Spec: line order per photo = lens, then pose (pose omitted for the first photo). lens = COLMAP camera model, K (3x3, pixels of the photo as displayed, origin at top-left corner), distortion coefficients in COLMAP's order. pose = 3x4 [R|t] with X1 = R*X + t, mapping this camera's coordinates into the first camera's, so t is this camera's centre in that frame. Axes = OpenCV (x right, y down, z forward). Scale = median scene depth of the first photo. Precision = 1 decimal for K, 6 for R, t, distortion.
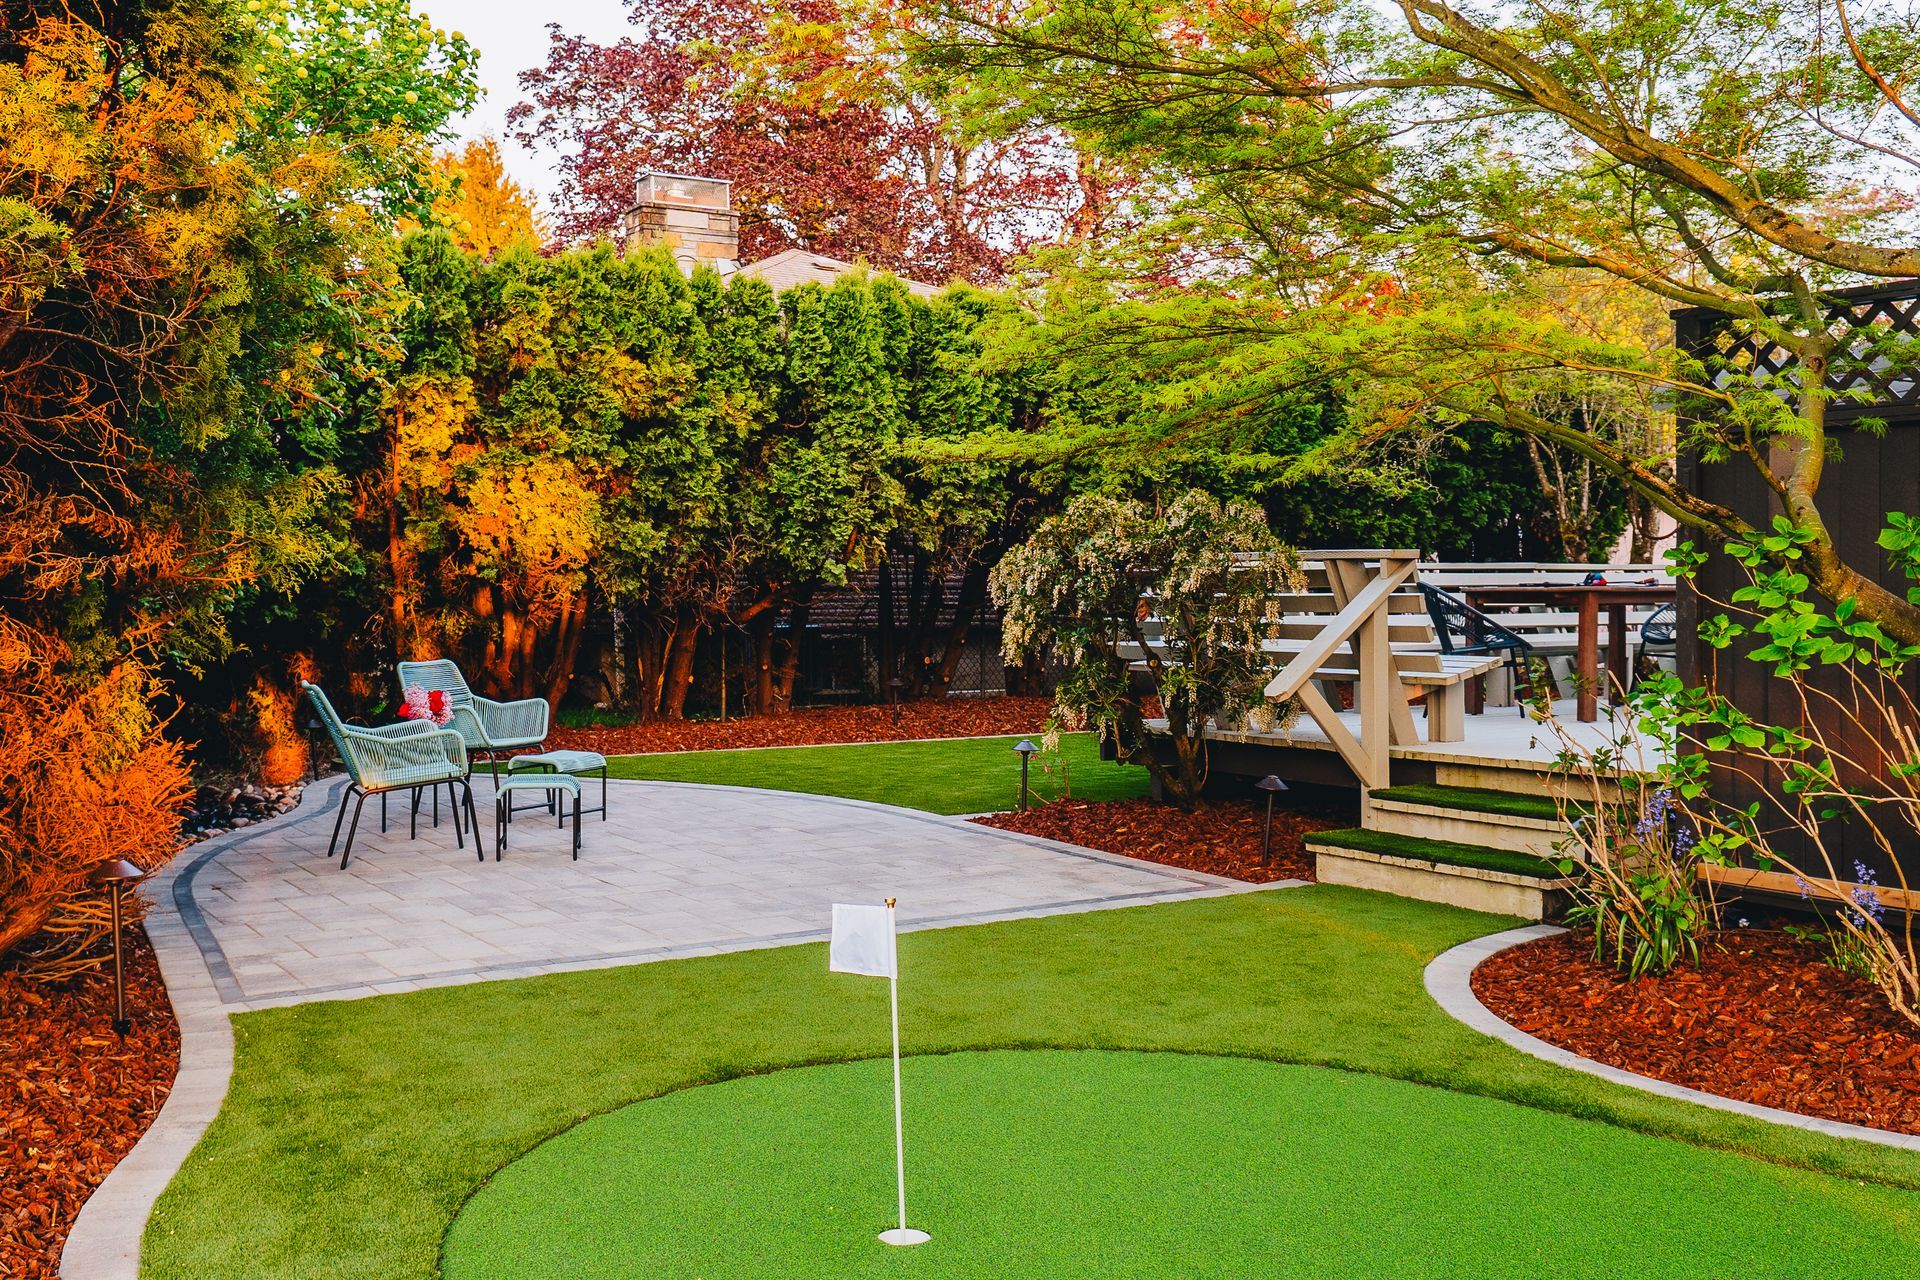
lens RADIAL K [[1790.5, 0, 866.0], [0, 1790.5, 624.6], [0, 0, 1]] dist [-0.040435, 0.000000]
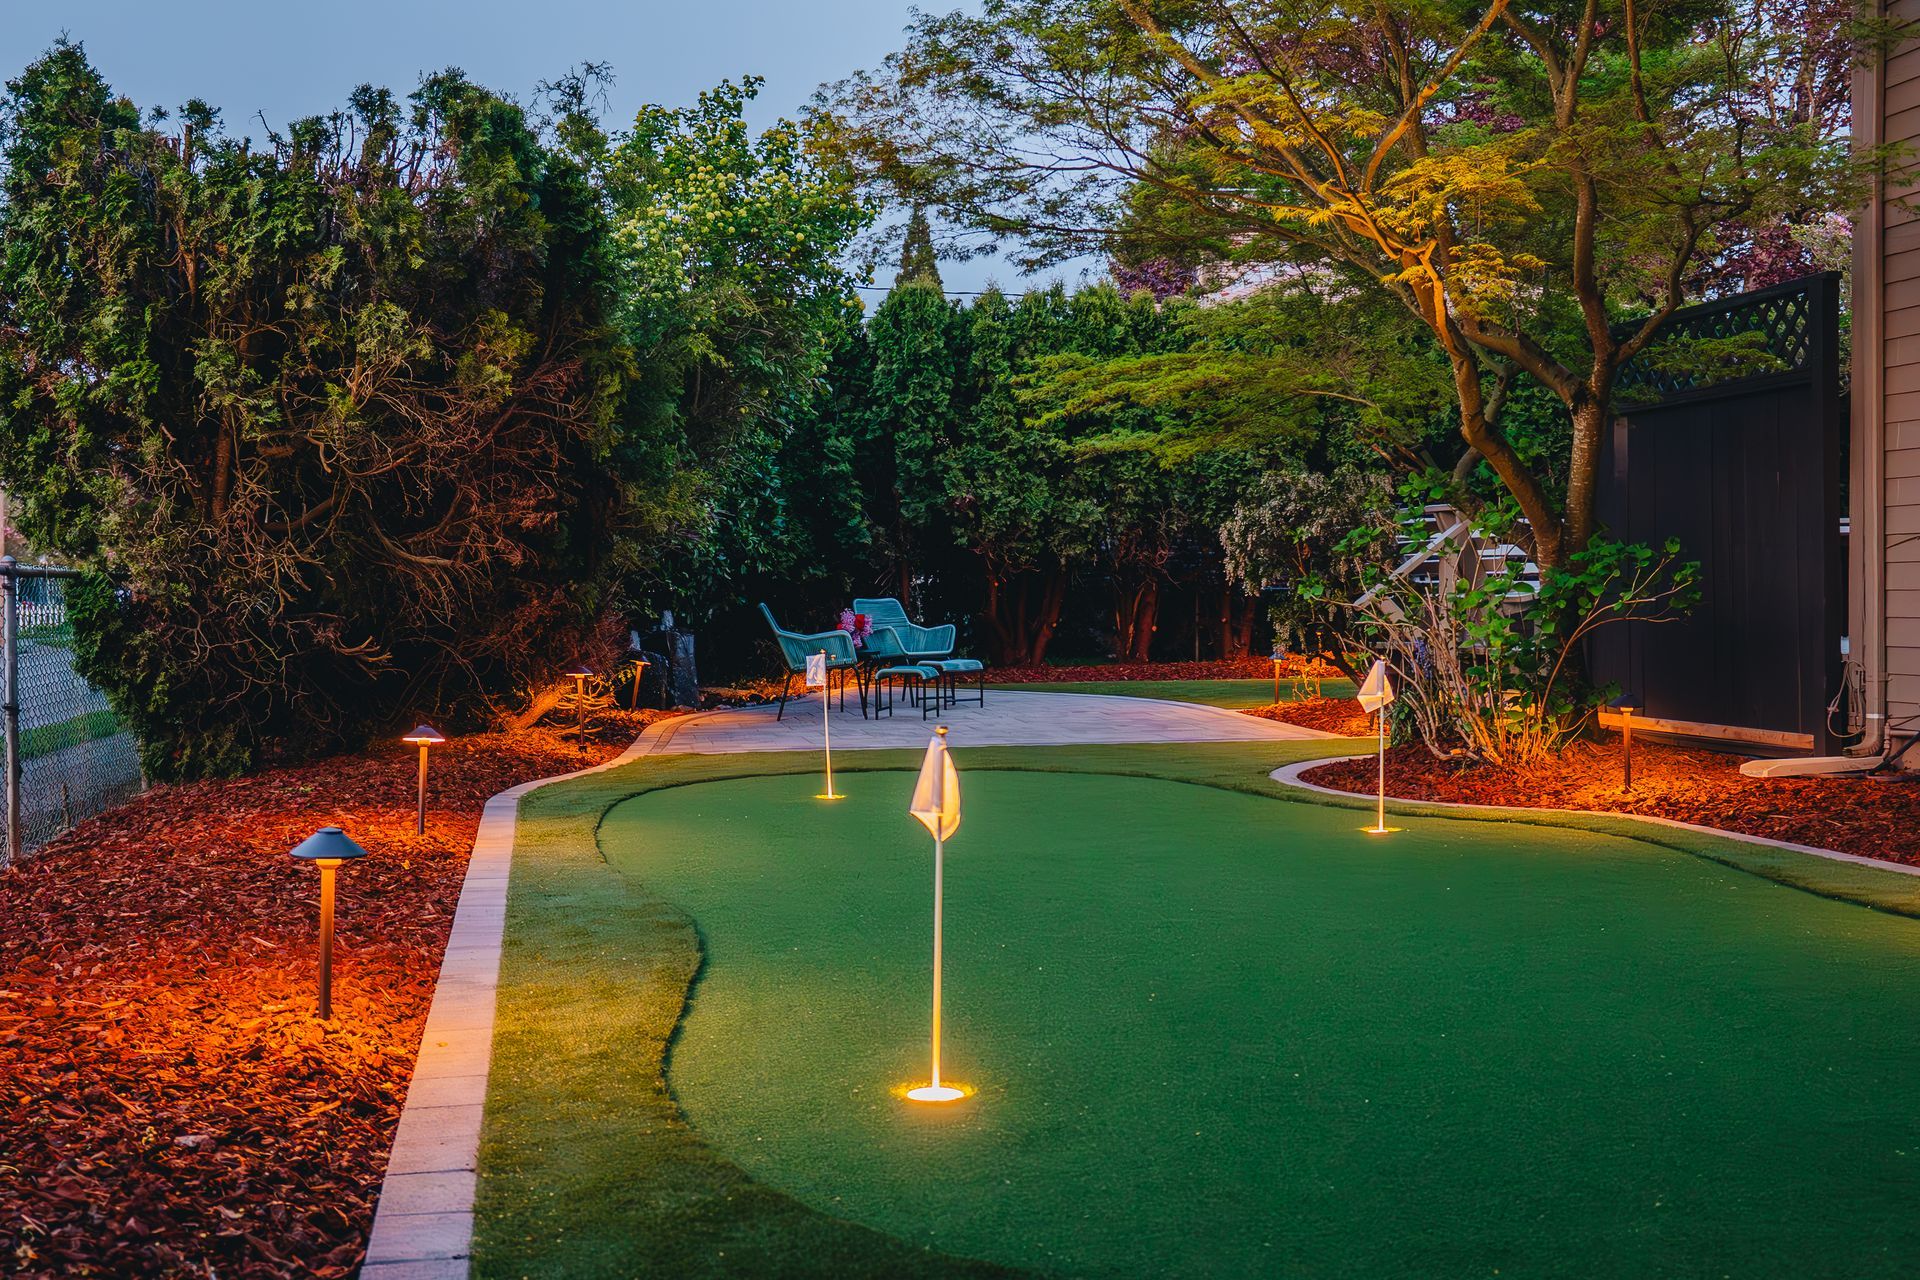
lens RADIAL K [[2028.9, 0, 958.1], [0, 2028.9, 623.4], [0, 0, 1]] dist [-0.001244, 0.000000]
pose [[0.931779, -0.000574, -0.363026, 0.308116], [-0.000572, 0.999995, -0.003051, 0.034419], [0.363026, 0.003050, 0.931774, -0.374503]]
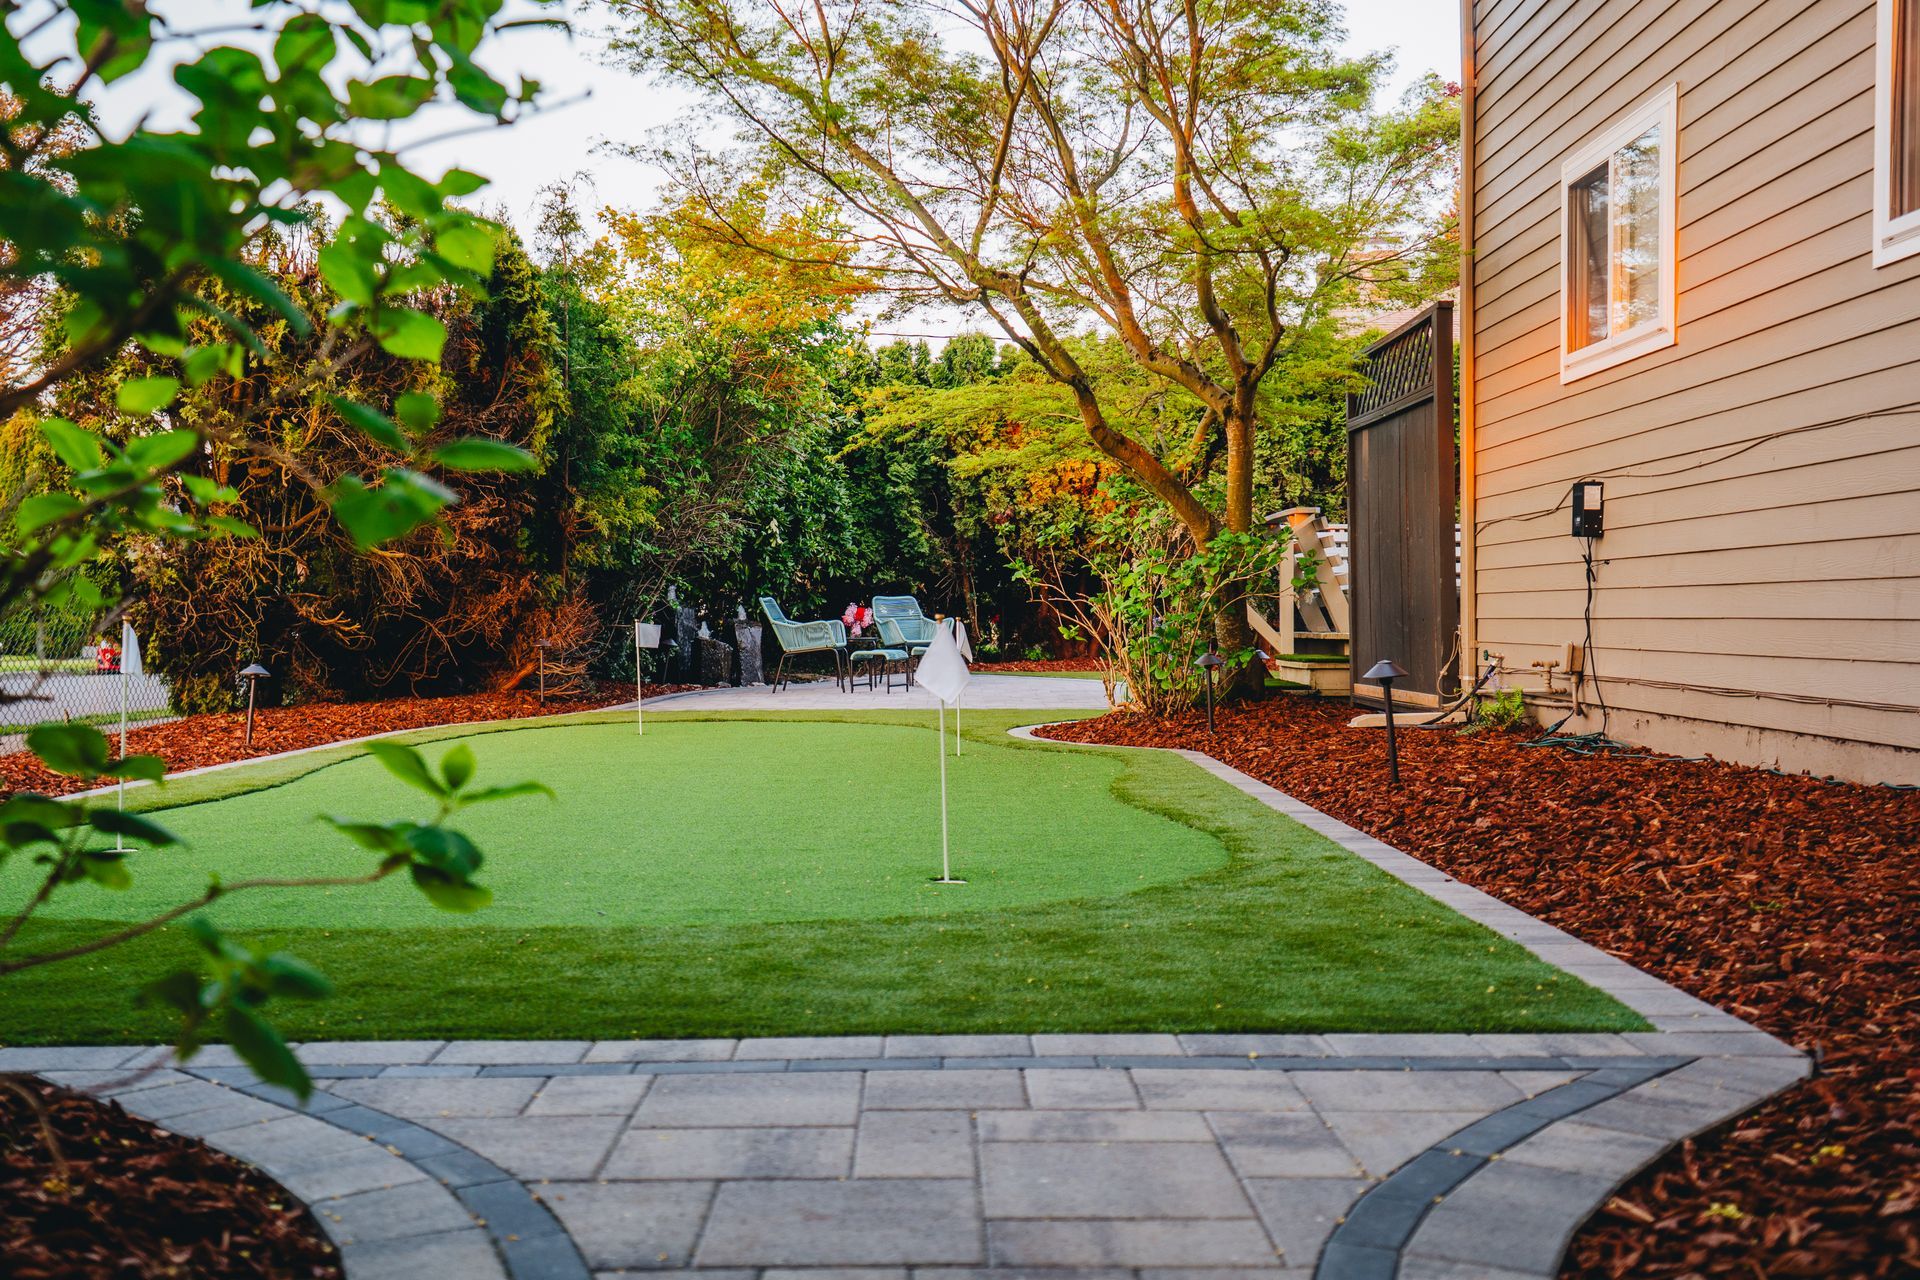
lens RADIAL K [[1872.6, 0, 928.5], [0, 1872.6, 571.5], [0, 0, 1]] dist [0.058665, 0.000000]
pose [[0.833316, -0.016887, -0.552539, 0.586681], [-0.007531, 0.999094, -0.041893, 0.054341], [0.552745, 0.039072, 0.832434, -0.363181]]
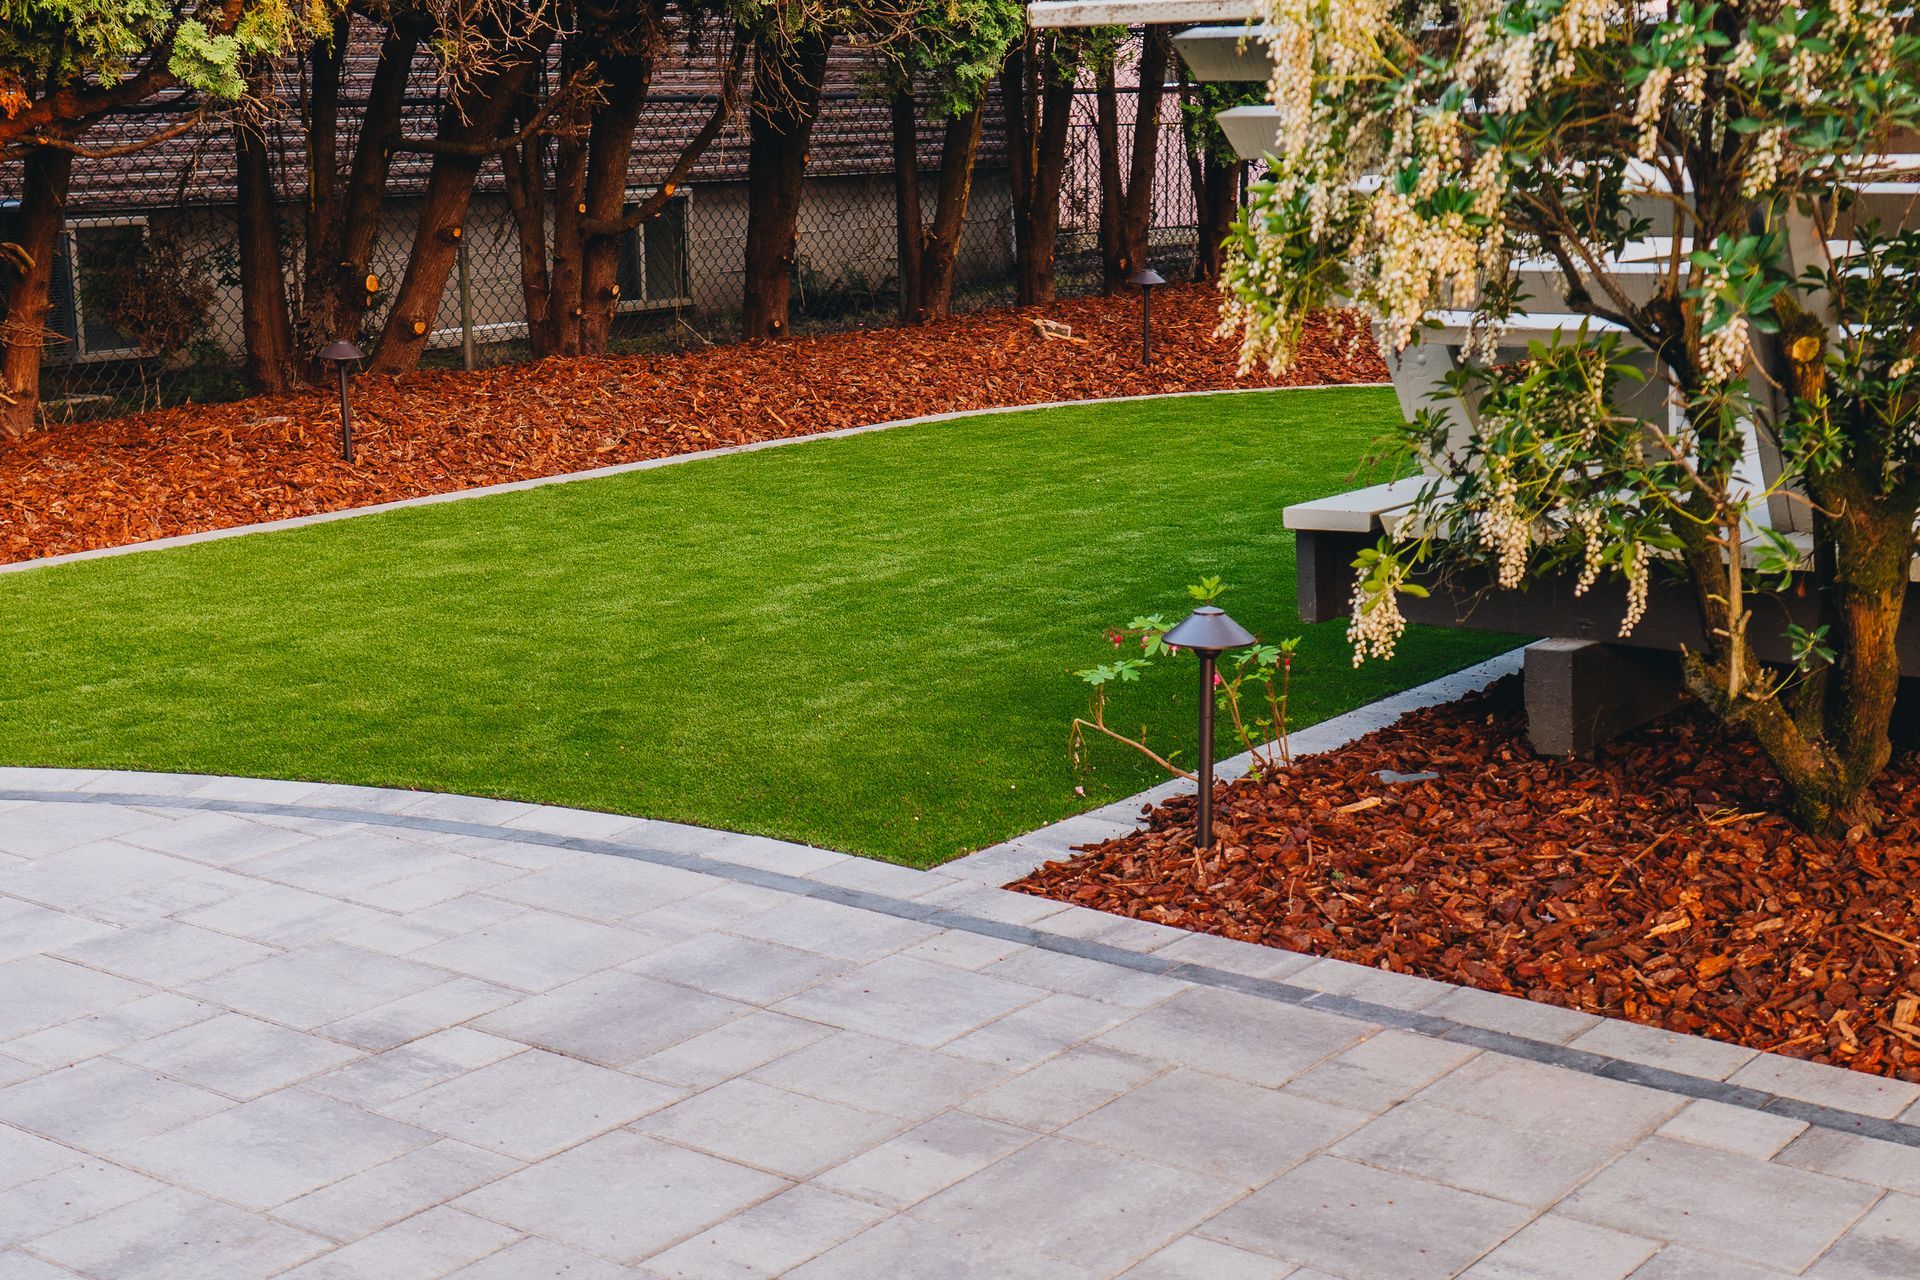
lens RADIAL K [[2795.9, 0, 951.2], [0, 2795.9, 598.8], [0, 0, 1]] dist [0.014572, 0.000000]
pose [[0.934457, -0.079147, 0.347170, -0.081743], [0.024230, 0.986858, 0.159762, -0.008898], [-0.355252, -0.140878, 0.924094, 0.426922]]
